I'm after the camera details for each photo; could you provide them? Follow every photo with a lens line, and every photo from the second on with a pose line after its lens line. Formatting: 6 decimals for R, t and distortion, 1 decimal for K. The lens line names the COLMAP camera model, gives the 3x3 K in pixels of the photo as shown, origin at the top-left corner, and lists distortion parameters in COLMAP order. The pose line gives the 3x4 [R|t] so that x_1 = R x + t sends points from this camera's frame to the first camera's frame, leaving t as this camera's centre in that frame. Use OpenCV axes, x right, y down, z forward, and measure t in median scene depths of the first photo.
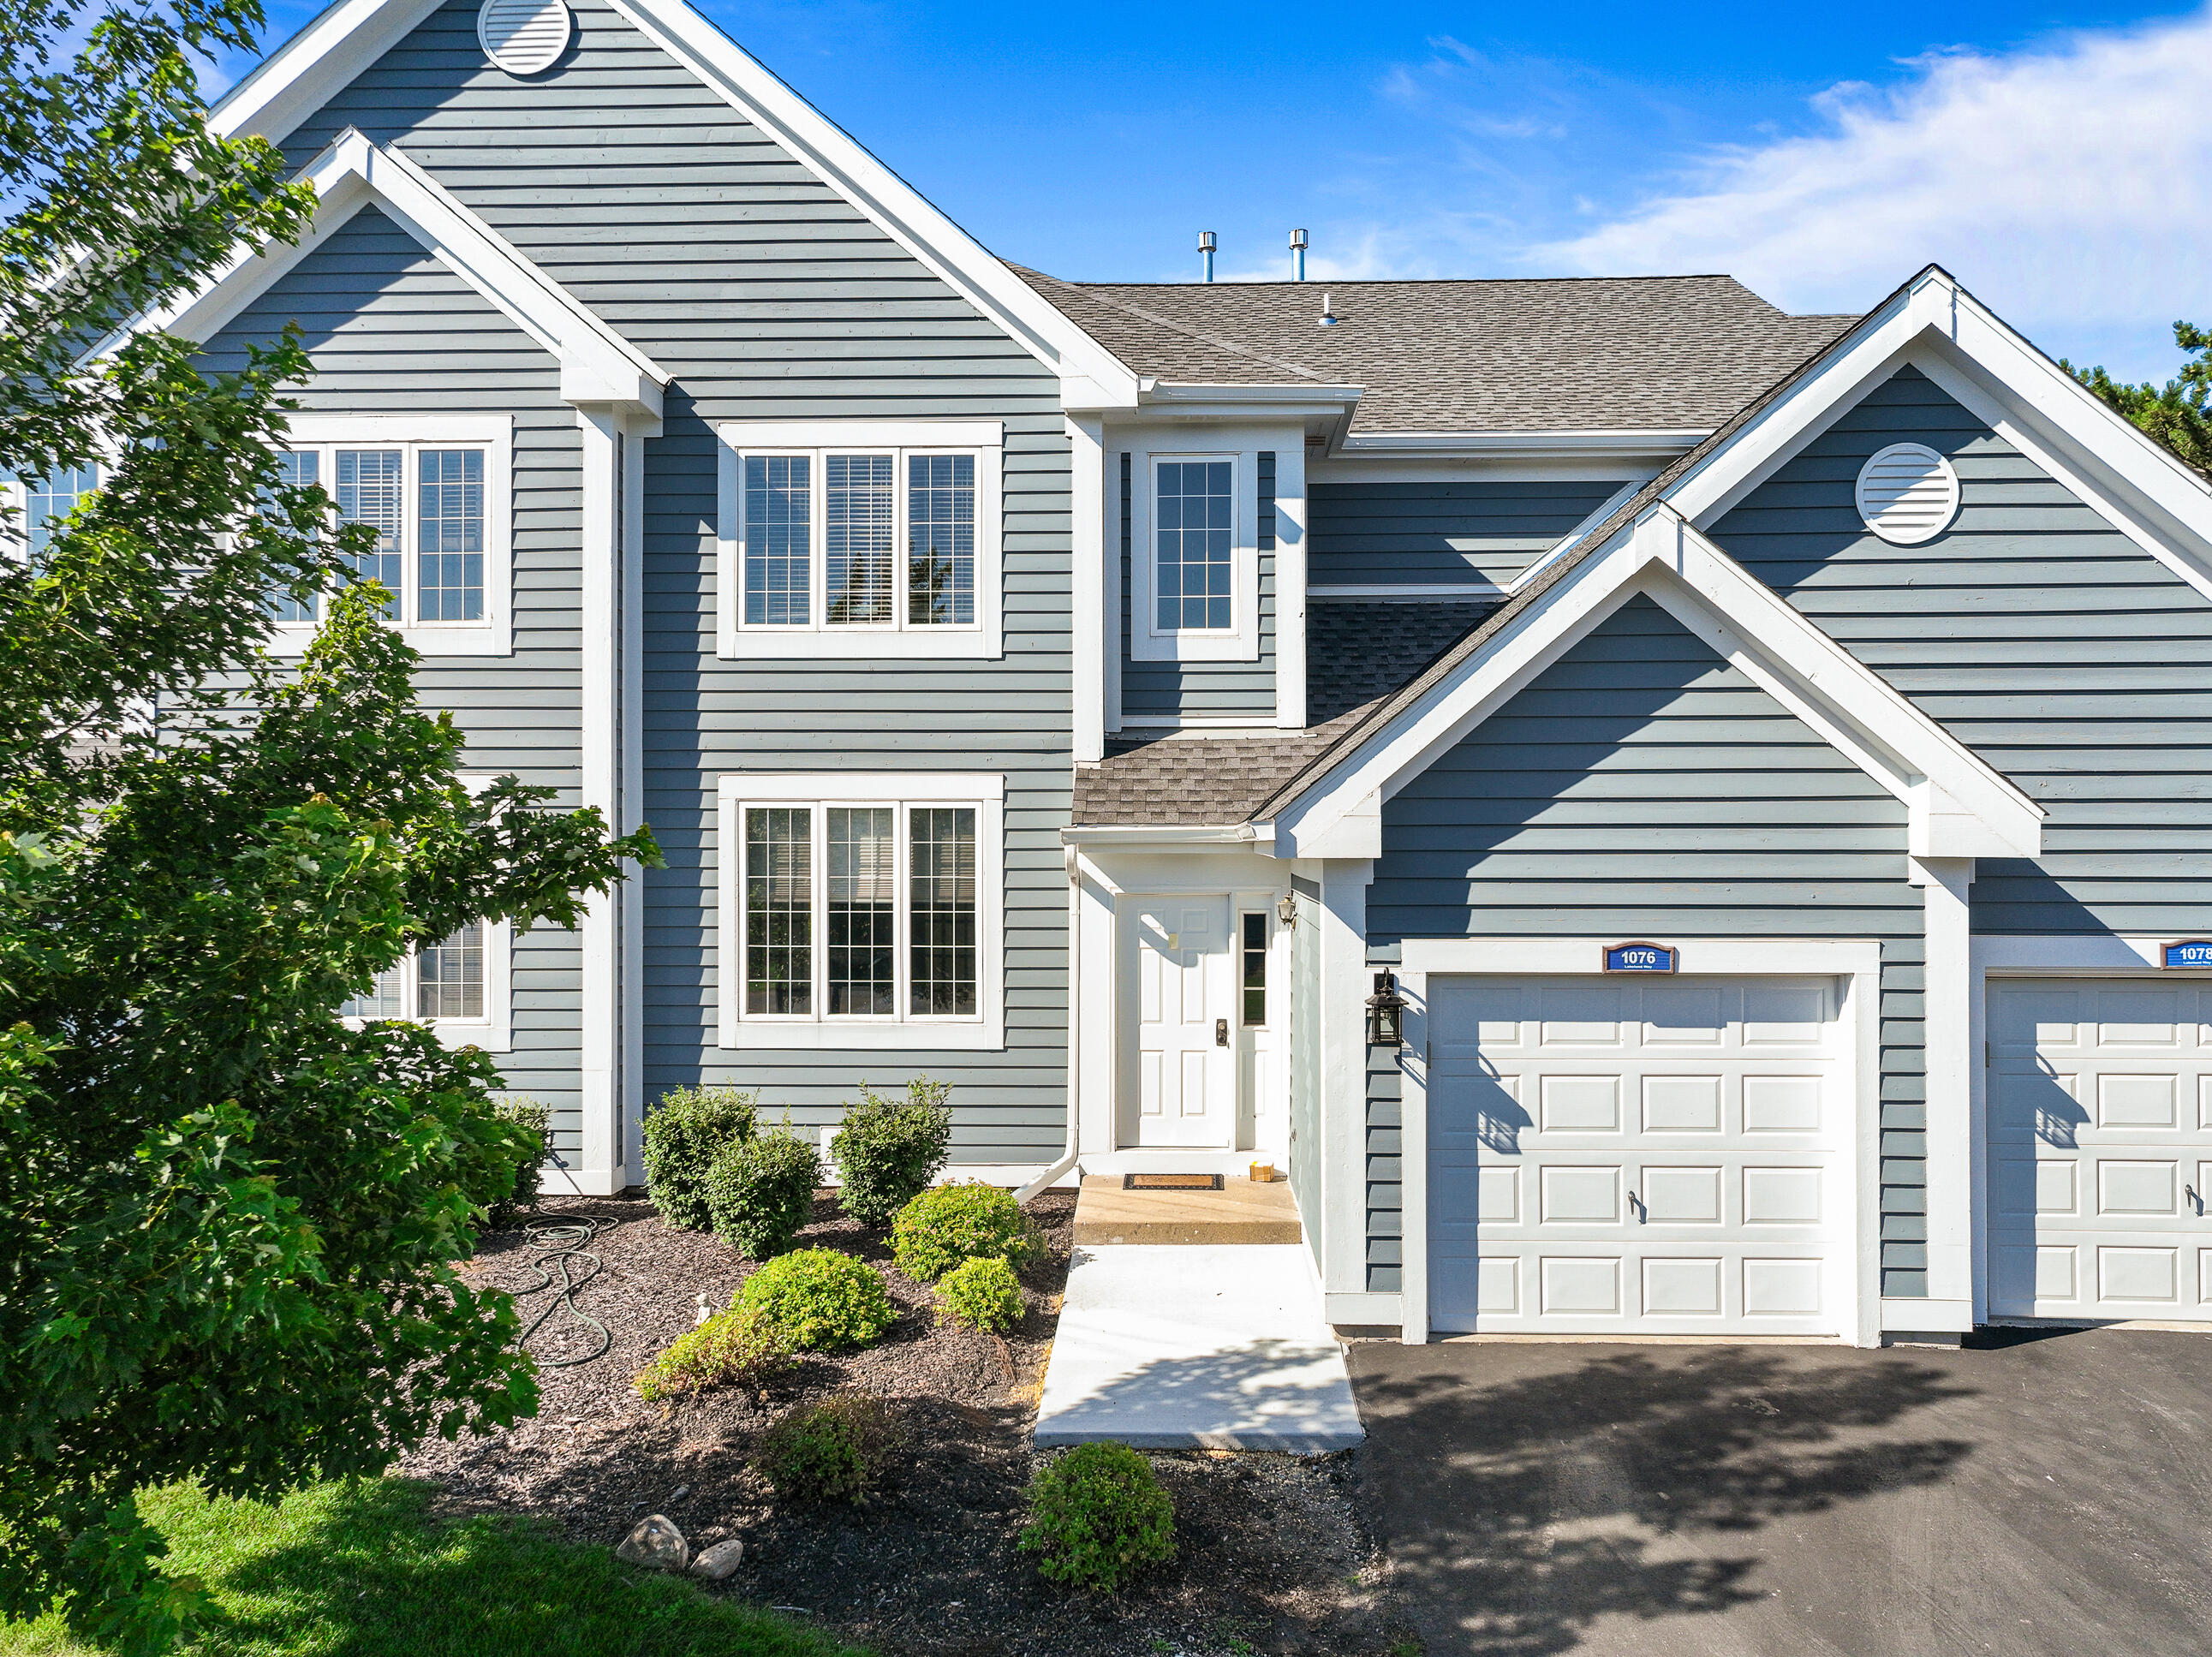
lens RADIAL K [[1602.8, 0, 1127.4], [0, 1602.8, 827.1], [0, 0, 1]] dist [0.006405, 0.002372]
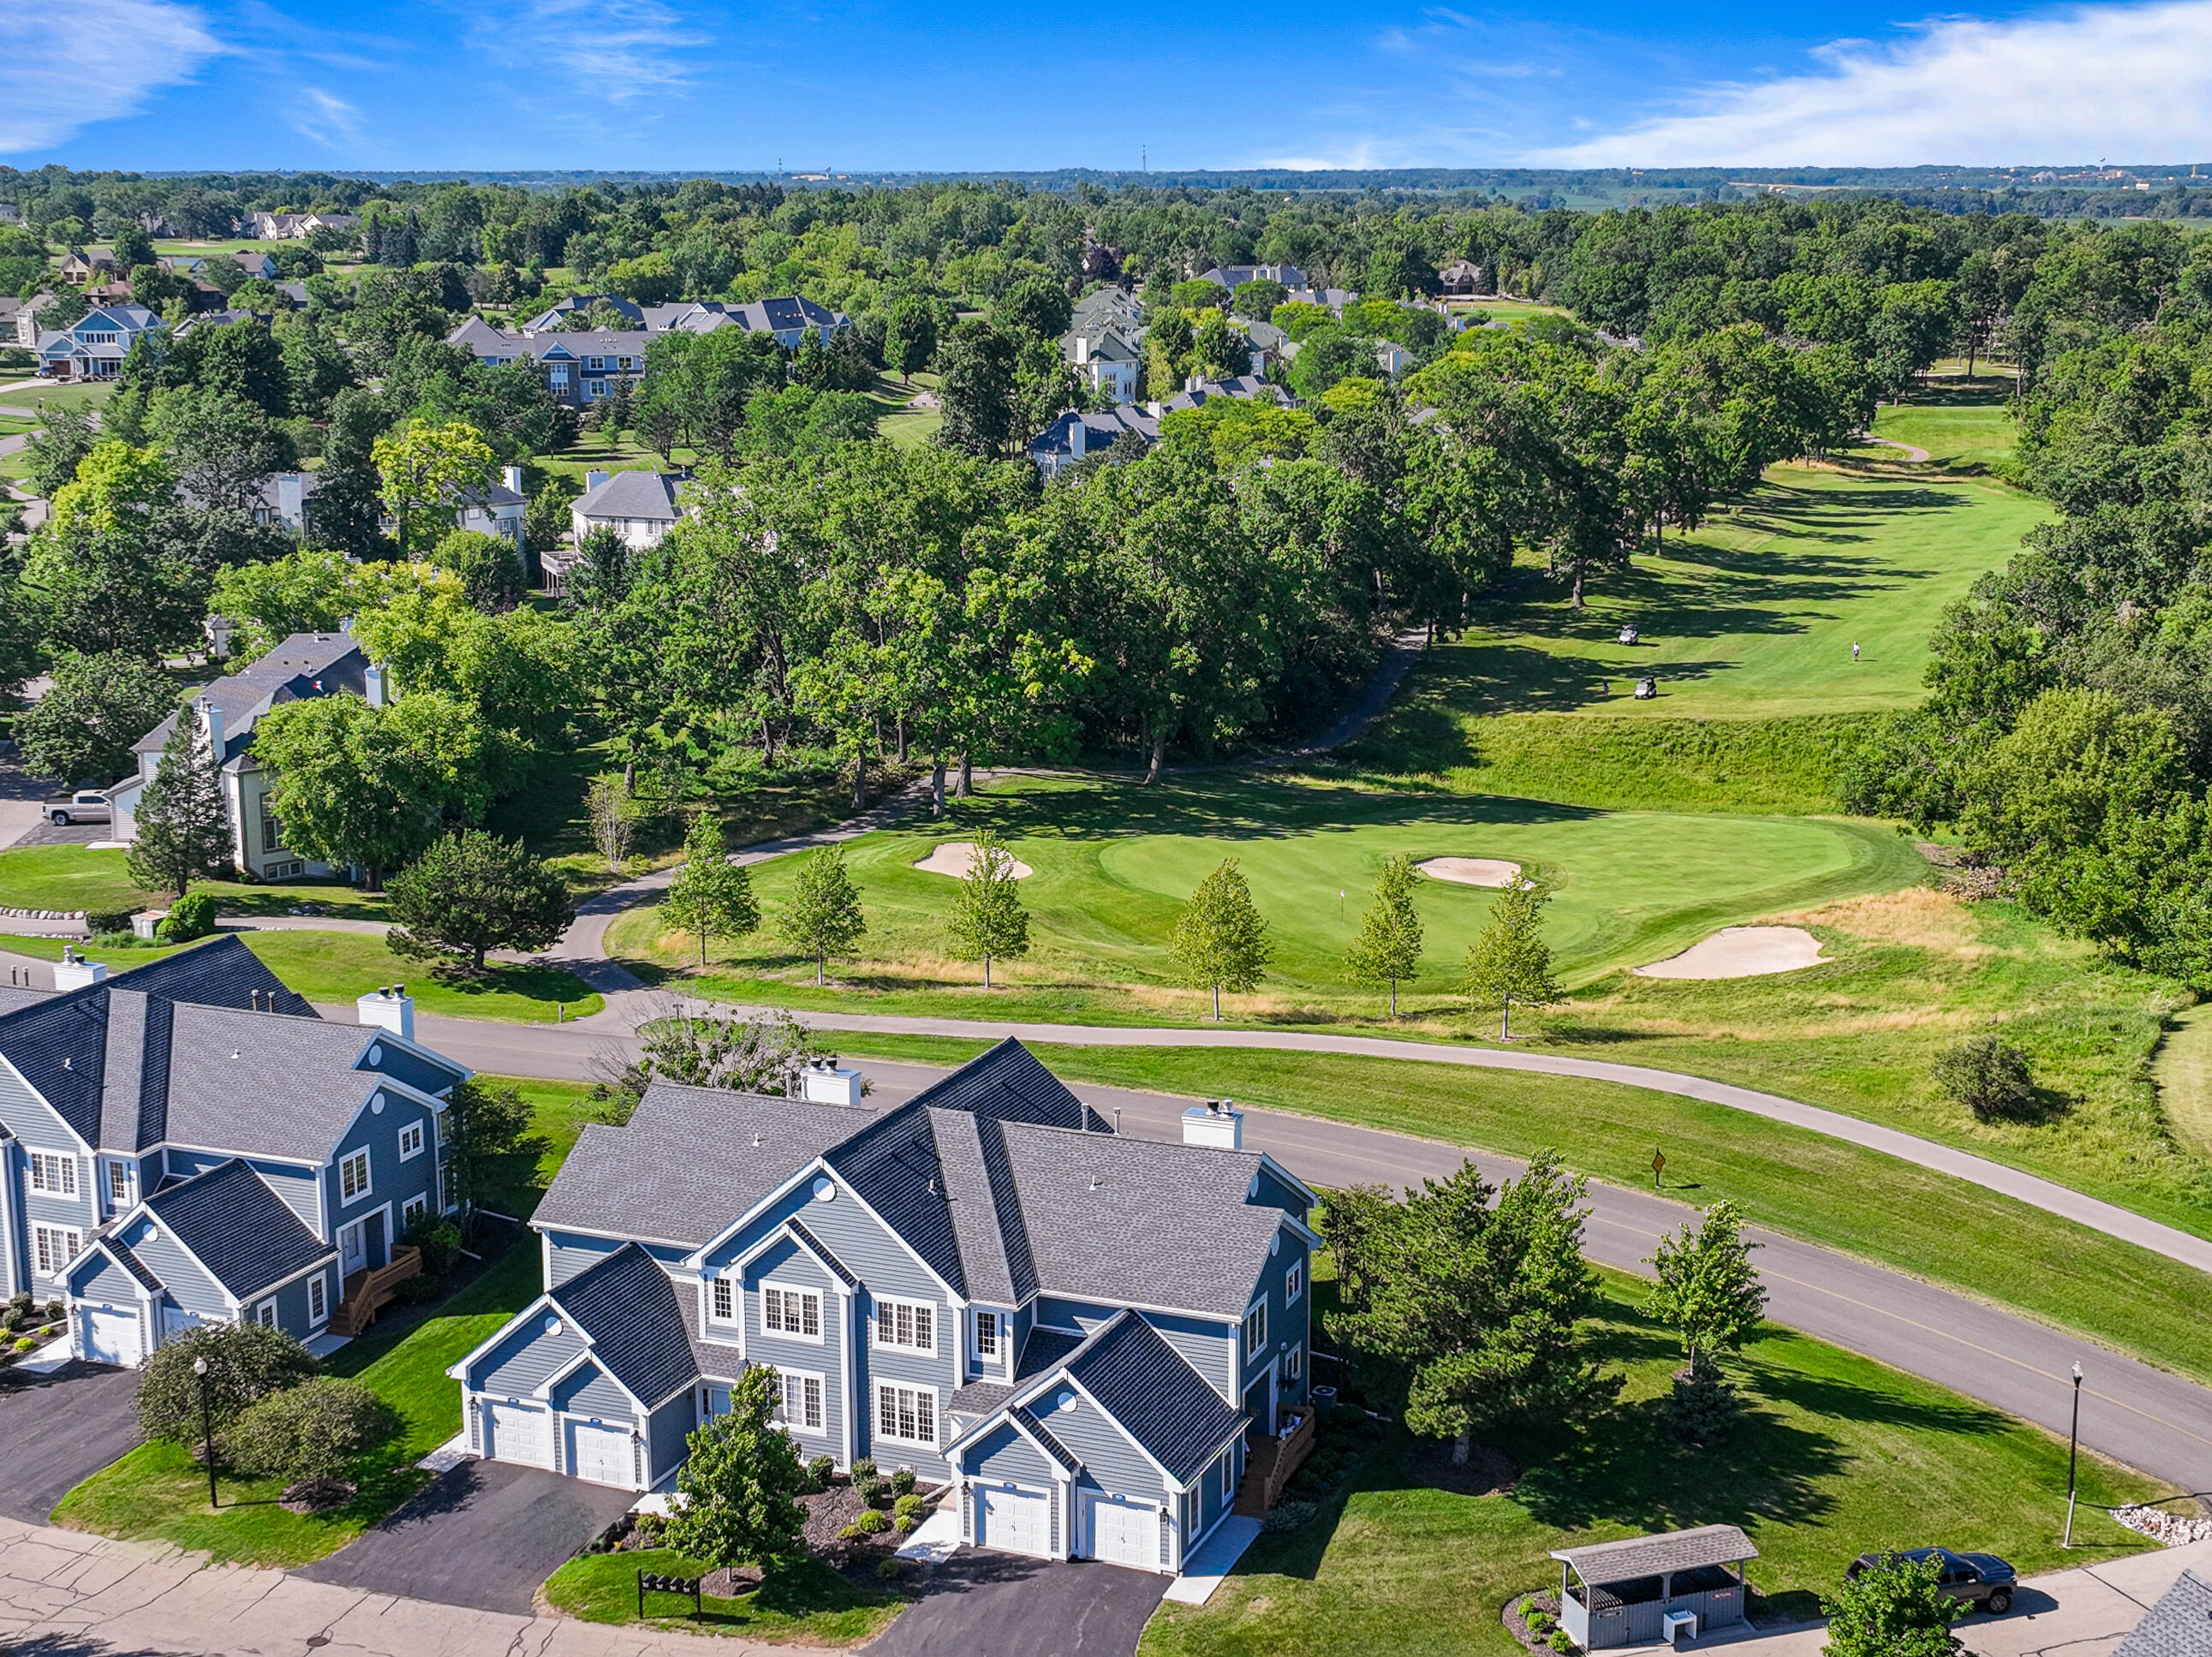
lens RADIAL K [[3080.9, 0, 1130.0], [0, 3080.9, 829.0], [0, 0, 1]] dist [0.005094, -0.008659]
pose [[0.938406, 0.067543, -0.338869, 2.877977], [0.006620, 0.977015, 0.213068, -3.025481], [0.345472, -0.202188, 0.916389, -5.578529]]
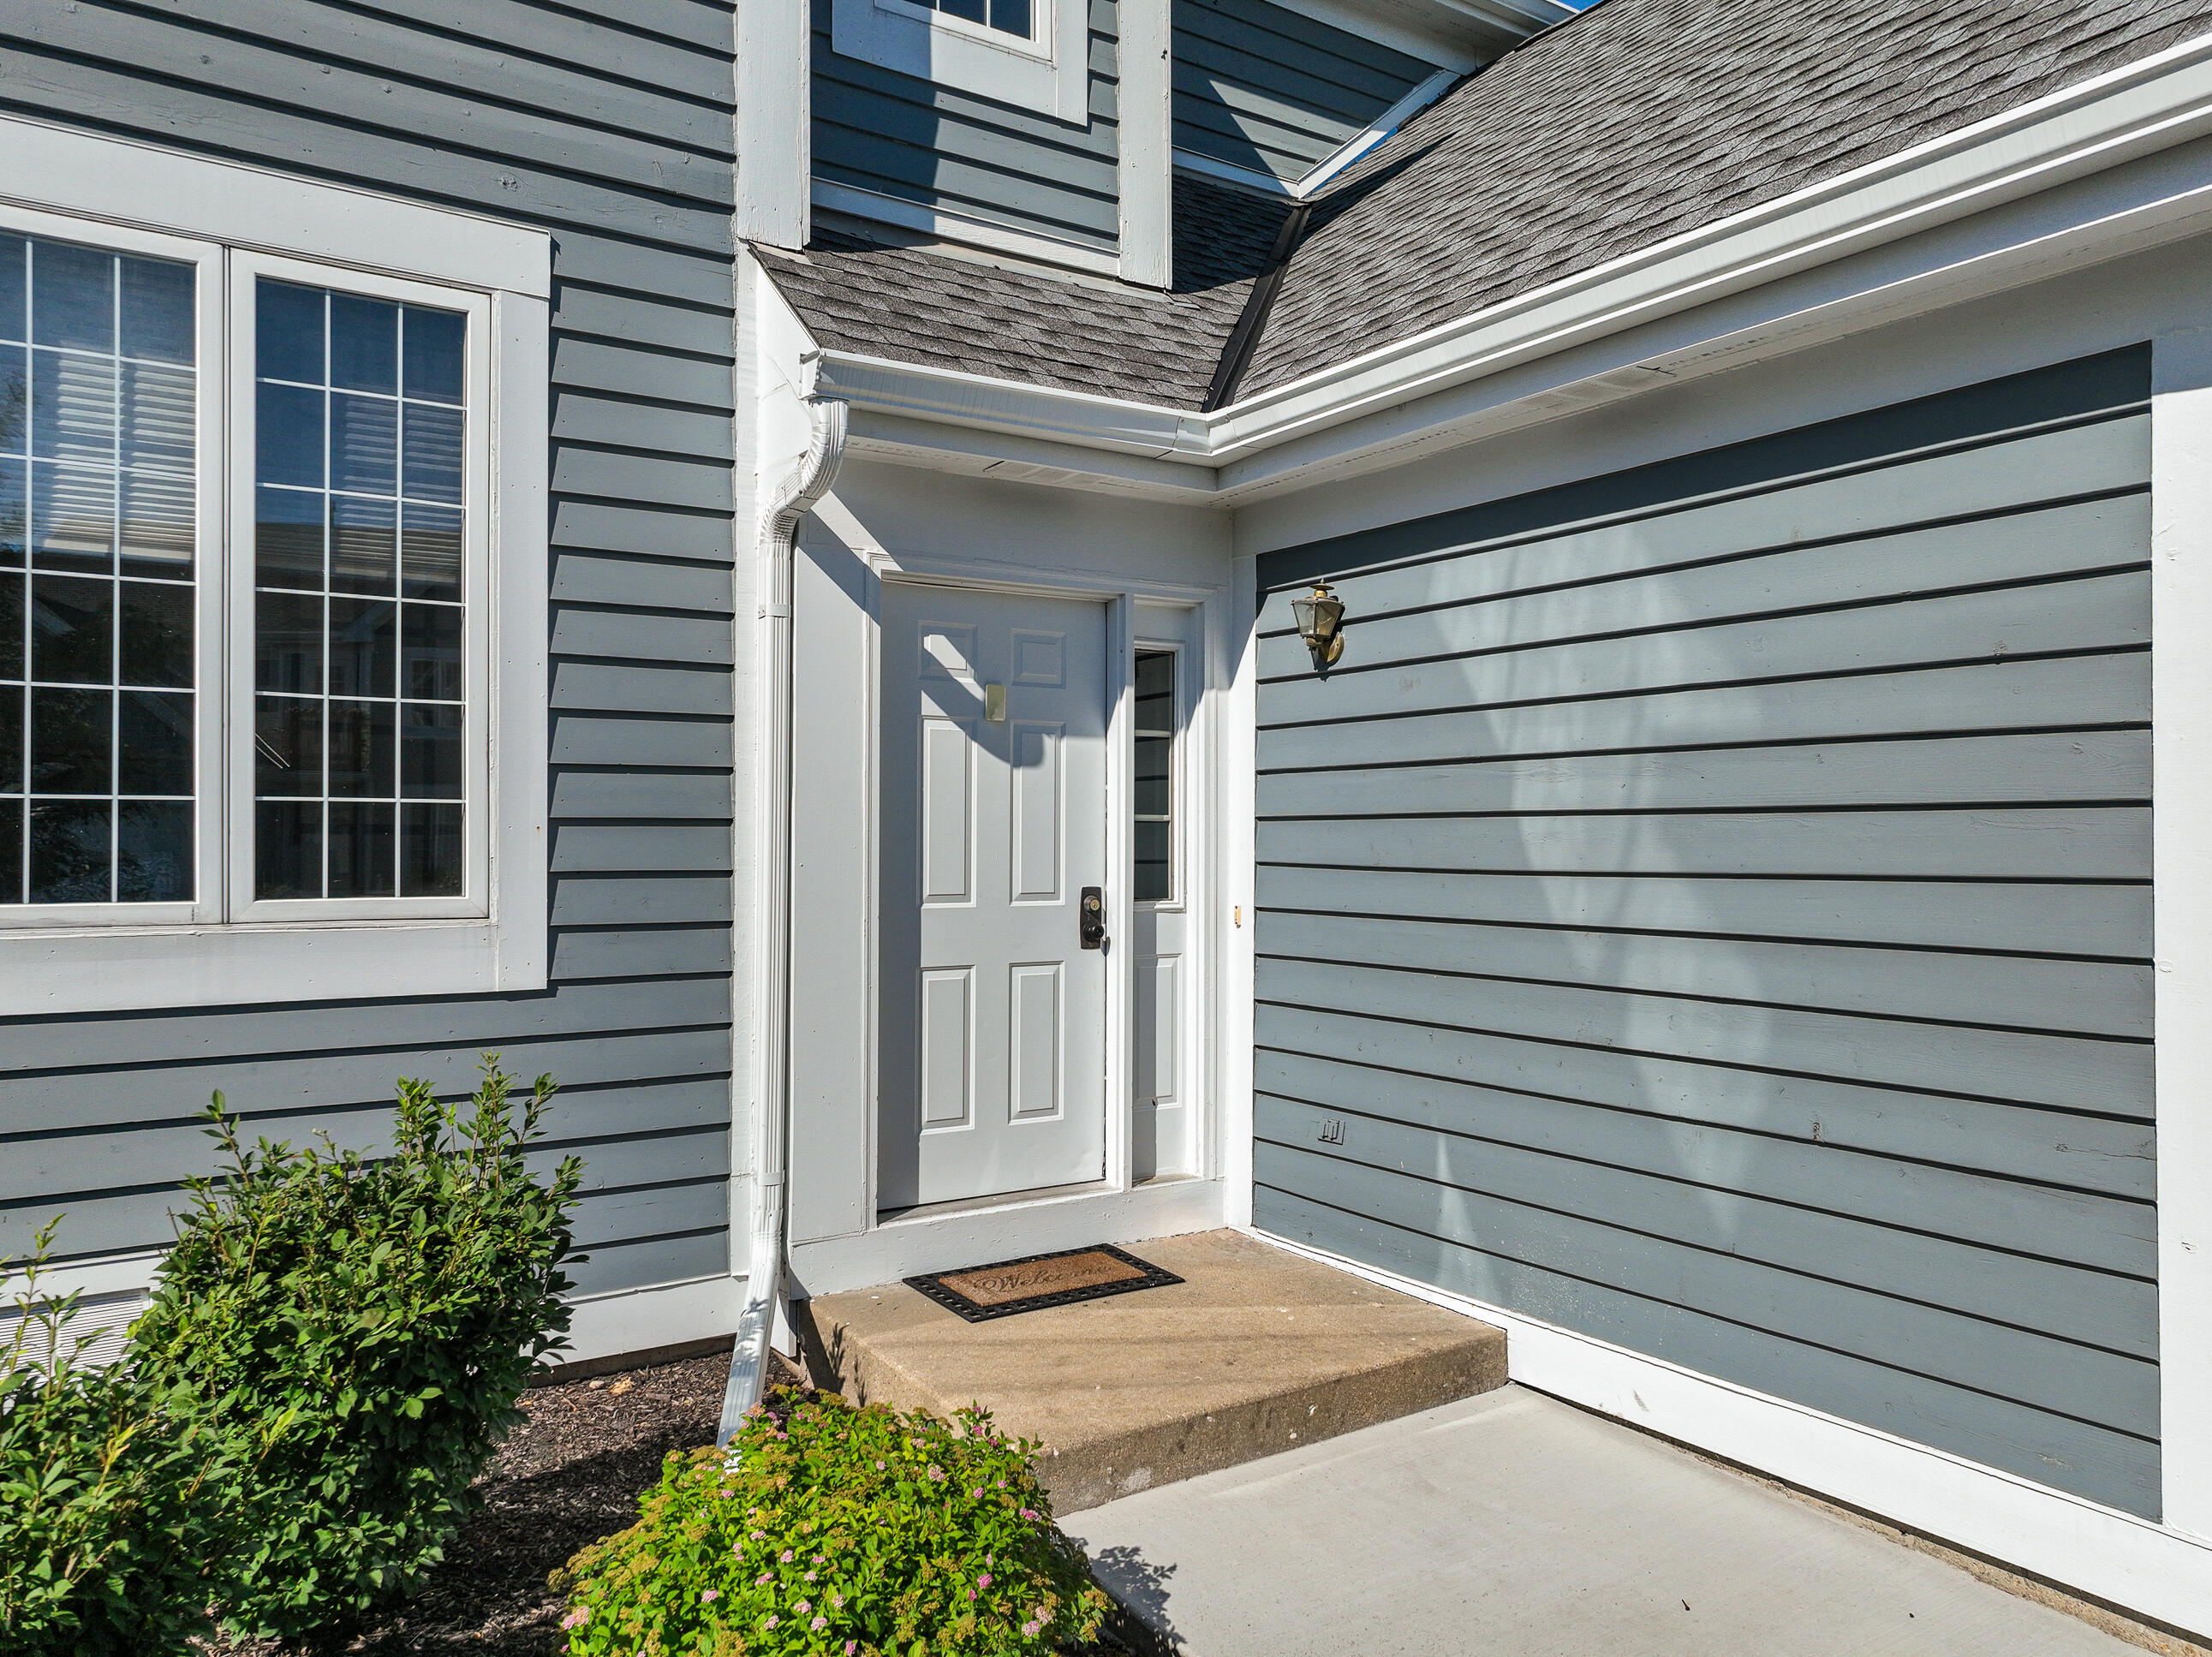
lens RADIAL K [[1602.8, 0, 1127.4], [0, 1602.8, 827.1], [0, 0, 1]] dist [0.006405, 0.002372]
pose [[0.811364, 0.005490, 0.584516, -0.185943], [-0.003635, 0.999984, -0.004346, 0.104433], [-0.584531, 0.001401, 0.811371, 0.636161]]
